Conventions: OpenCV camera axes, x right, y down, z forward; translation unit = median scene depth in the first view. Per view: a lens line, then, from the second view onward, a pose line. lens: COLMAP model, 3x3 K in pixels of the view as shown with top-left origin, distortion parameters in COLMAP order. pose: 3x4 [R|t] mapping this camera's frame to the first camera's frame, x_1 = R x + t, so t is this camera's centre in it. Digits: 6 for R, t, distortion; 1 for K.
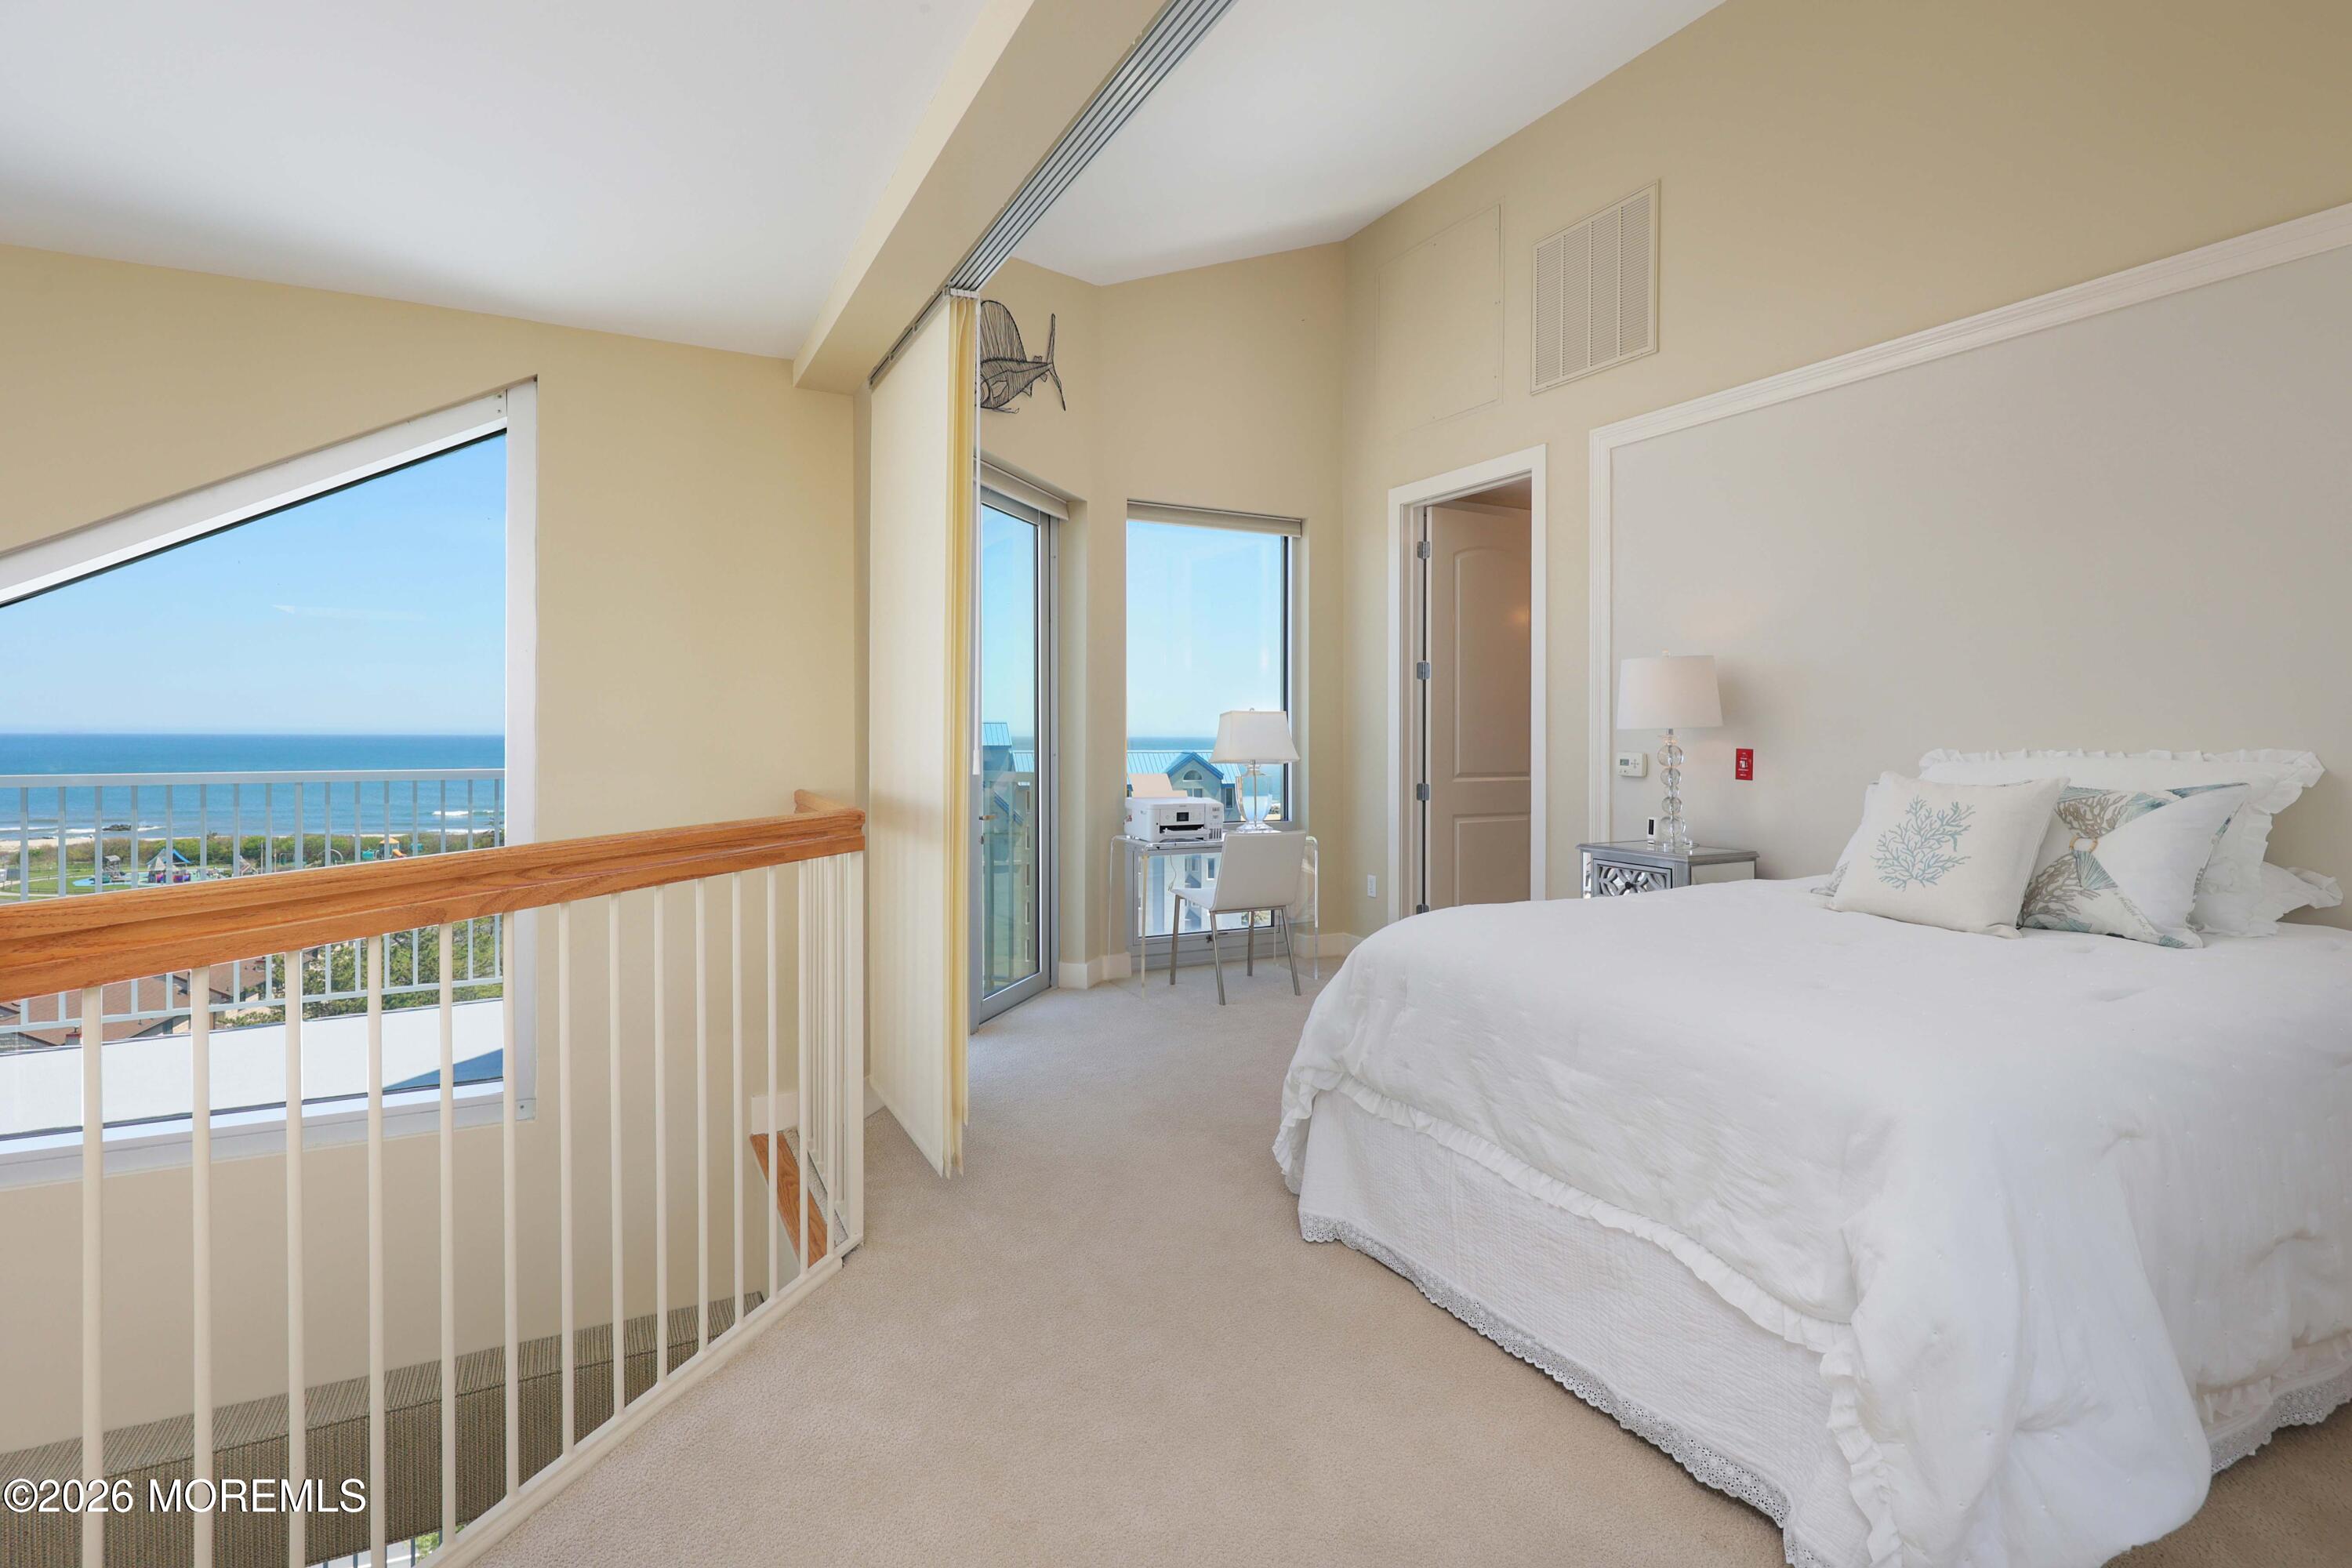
lens RADIAL K [[1155.3, 0, 1181.9], [0, 1155.3, 743.7], [0, 0, 1]] dist [-0.001108, 0.000638]
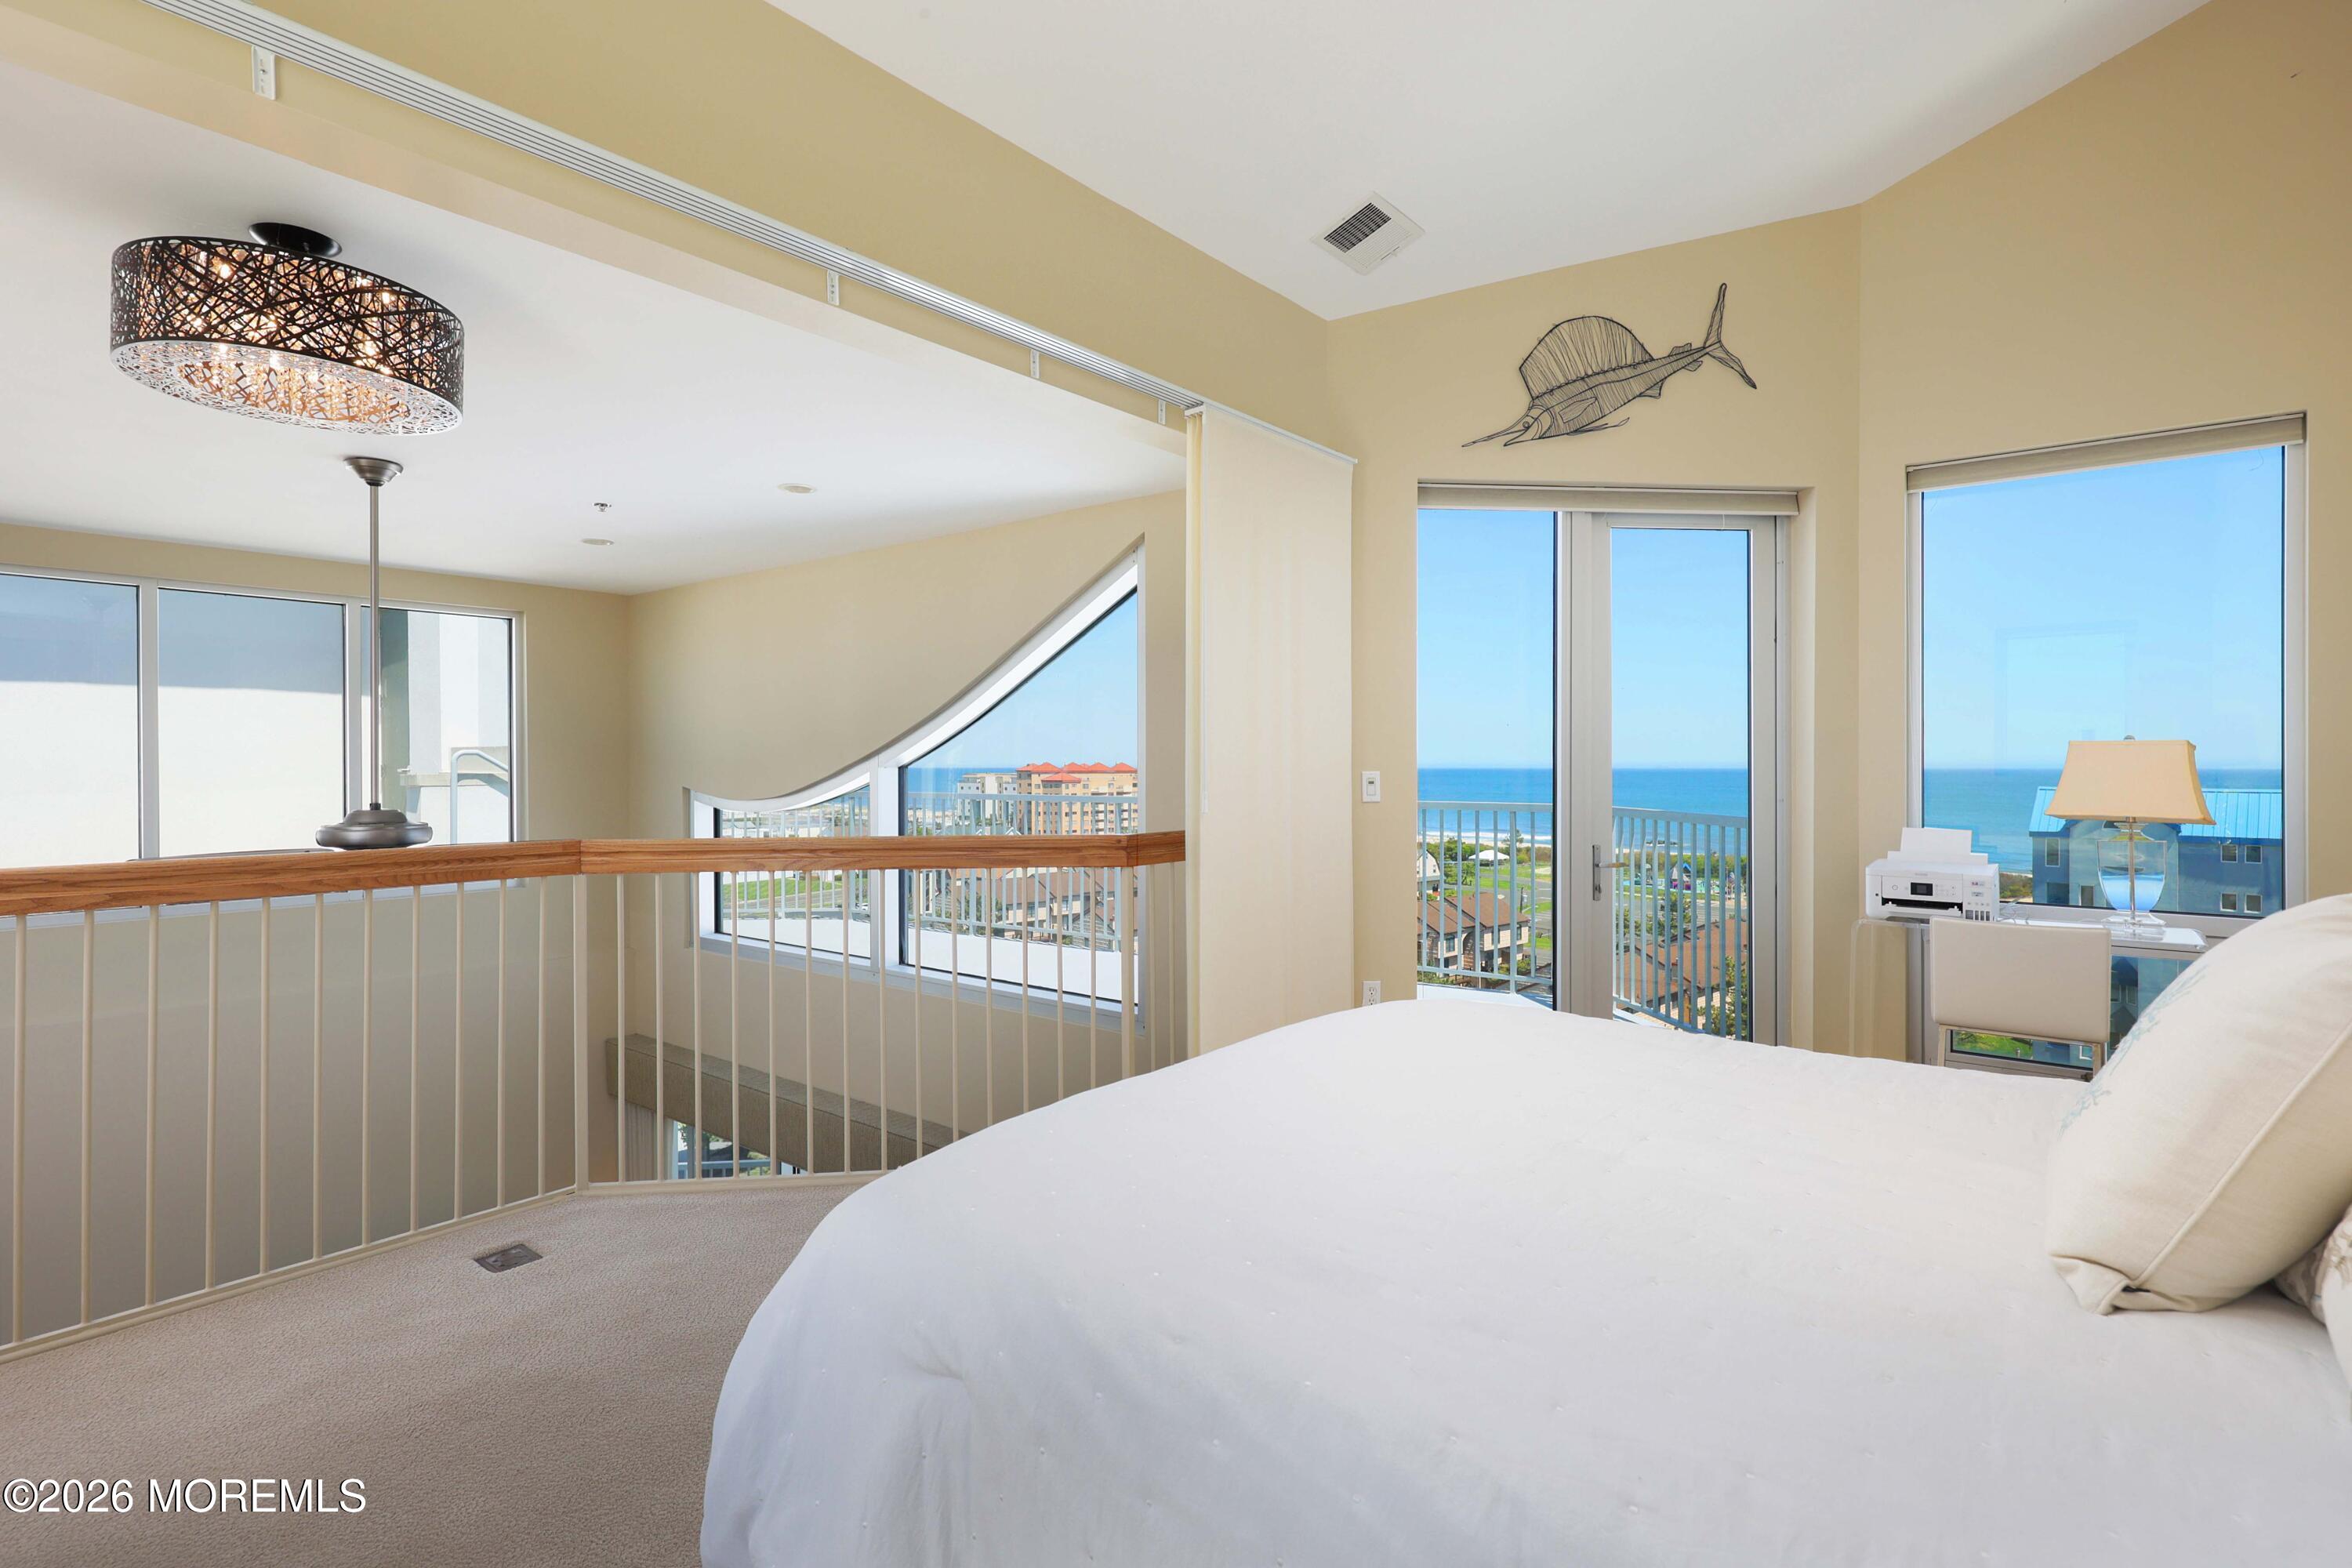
lens RADIAL K [[1131.9, 0, 1122.7], [0, 1131.9, 776.4], [0, 0, 1]] dist [-0.001616, 0.000358]
pose [[0.386142, 0.005723, -0.922422, 0.545092], [-0.005870, 0.999976, 0.003747, -0.009264], [0.922421, 0.003967, 0.386166, 0.297983]]
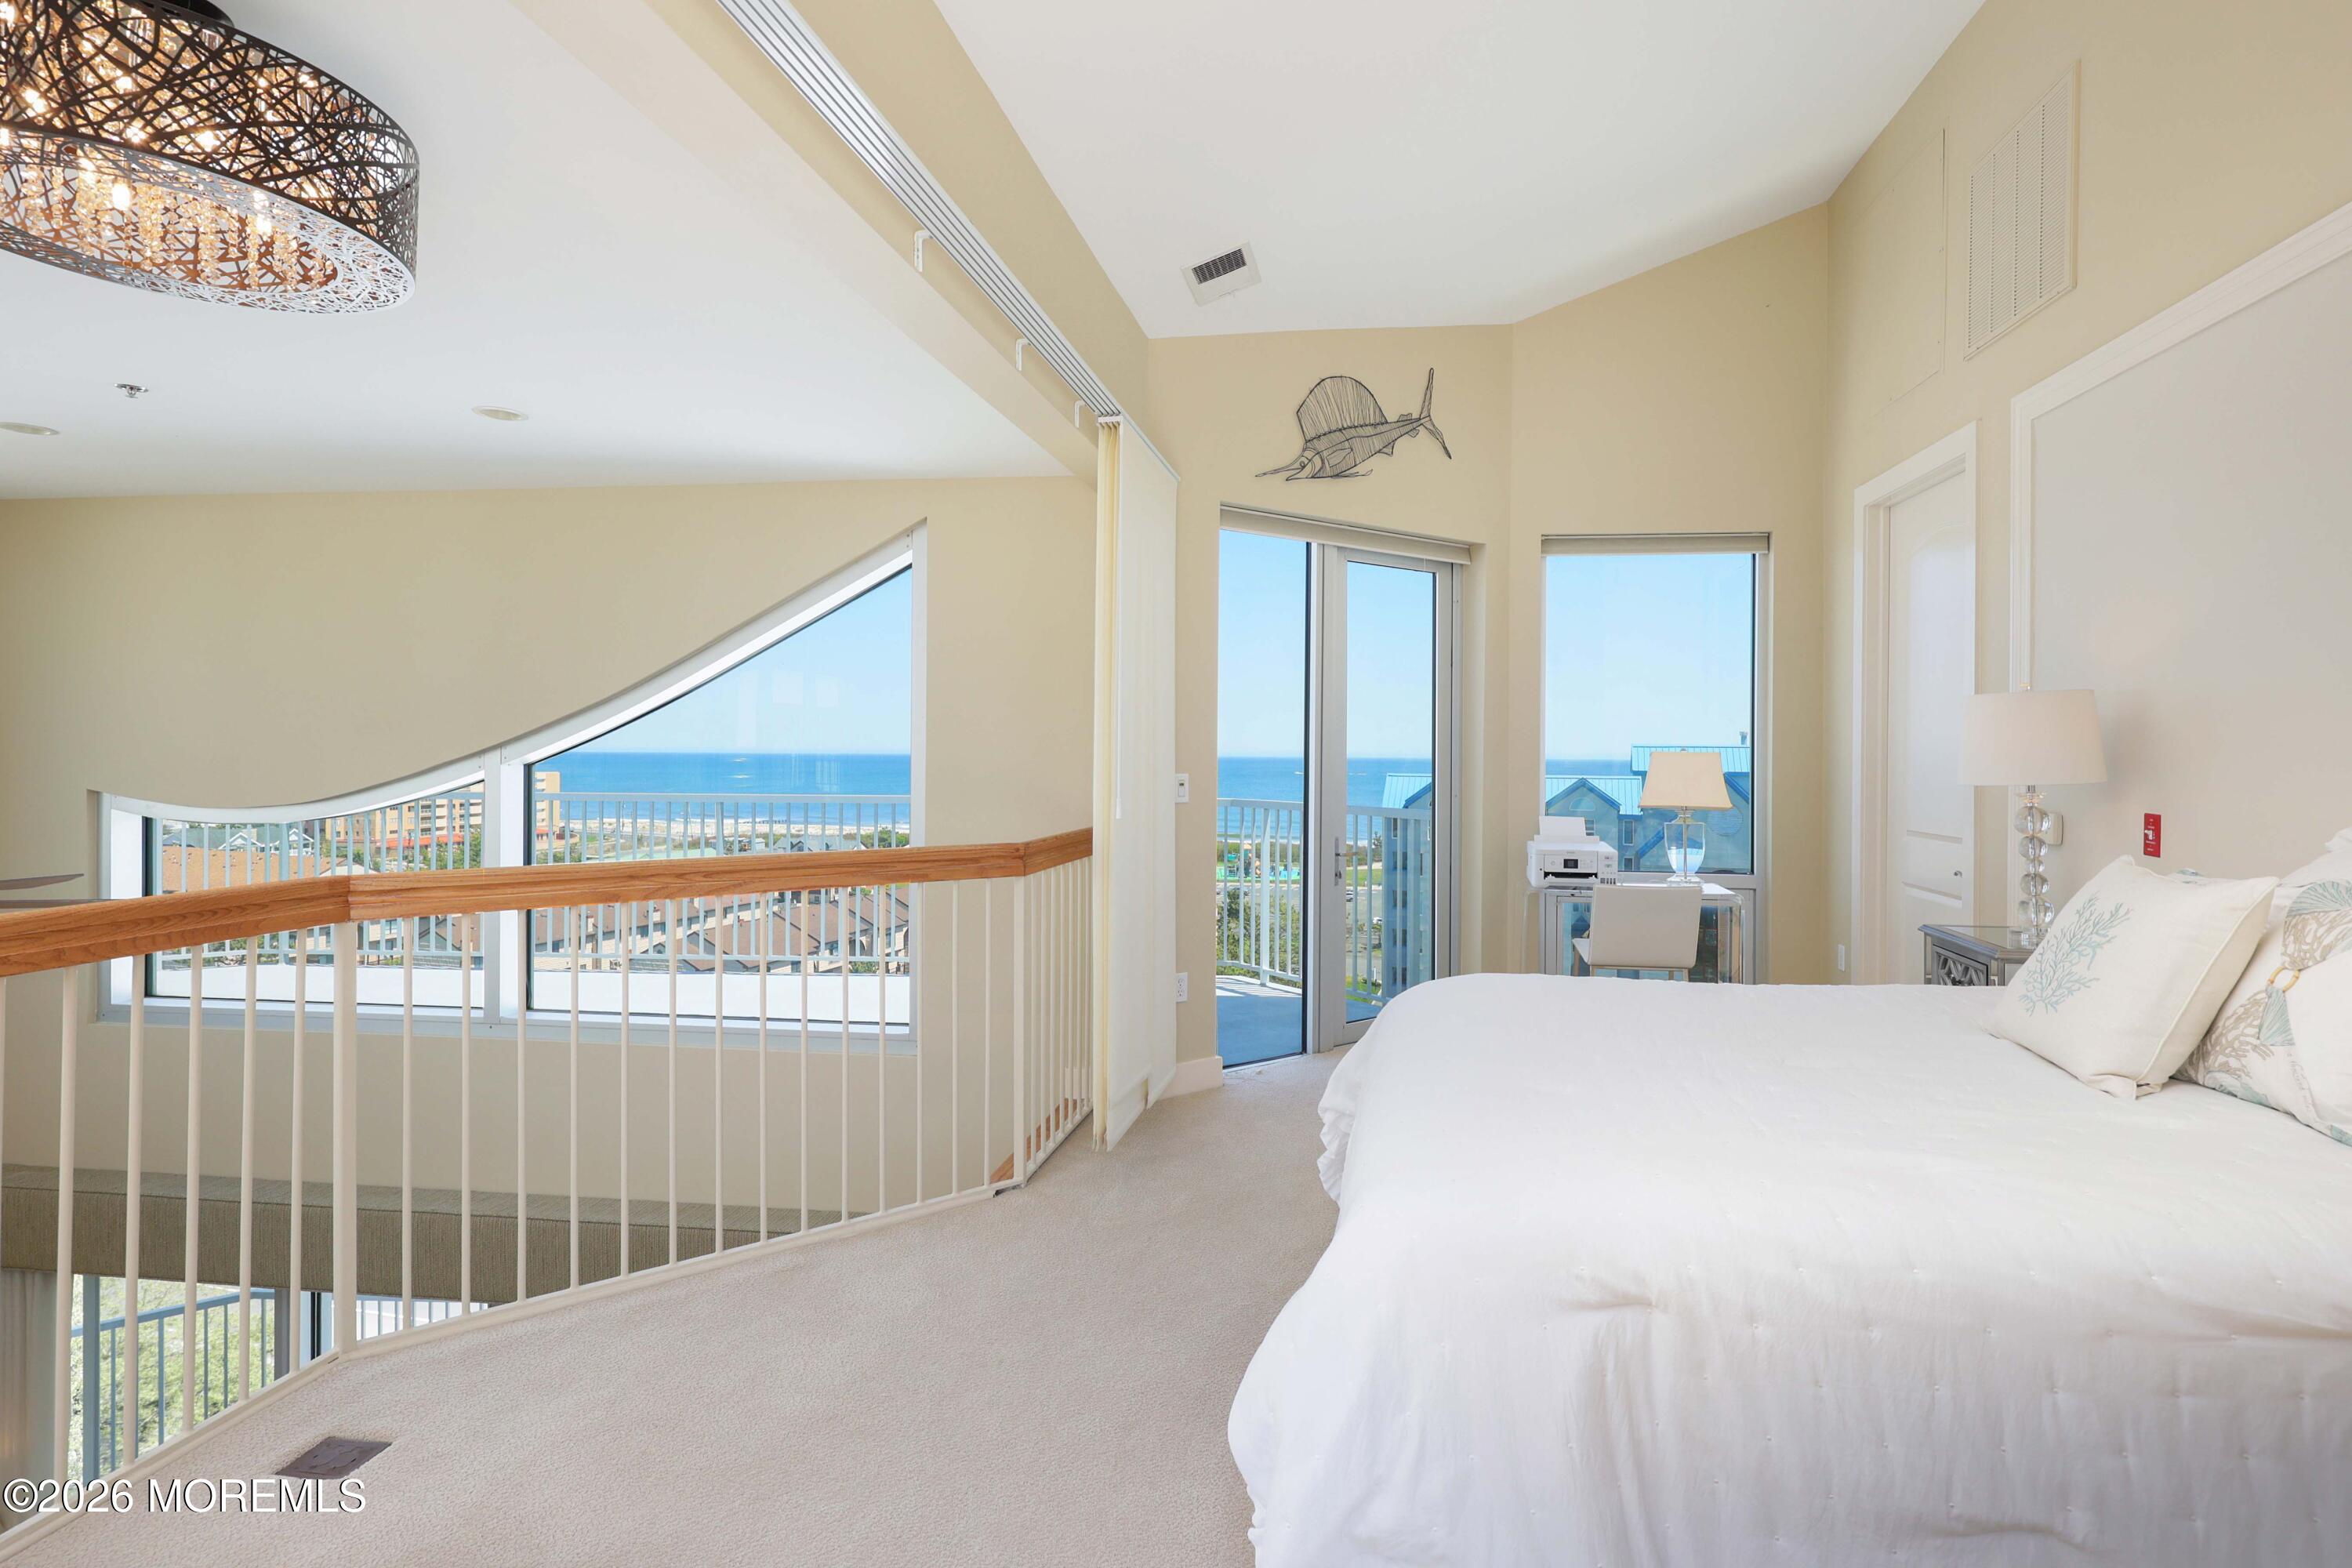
lens RADIAL K [[1186.8, 0, 1234.0], [0, 1186.8, 765.5], [0, 0, 1]] dist [-0.001580, 0.000939]
pose [[0.814056, 0.008054, -0.580731, 0.402419], [-0.008703, 0.999961, 0.001669, -0.020200], [0.580722, 0.003695, 0.814094, 0.042010]]
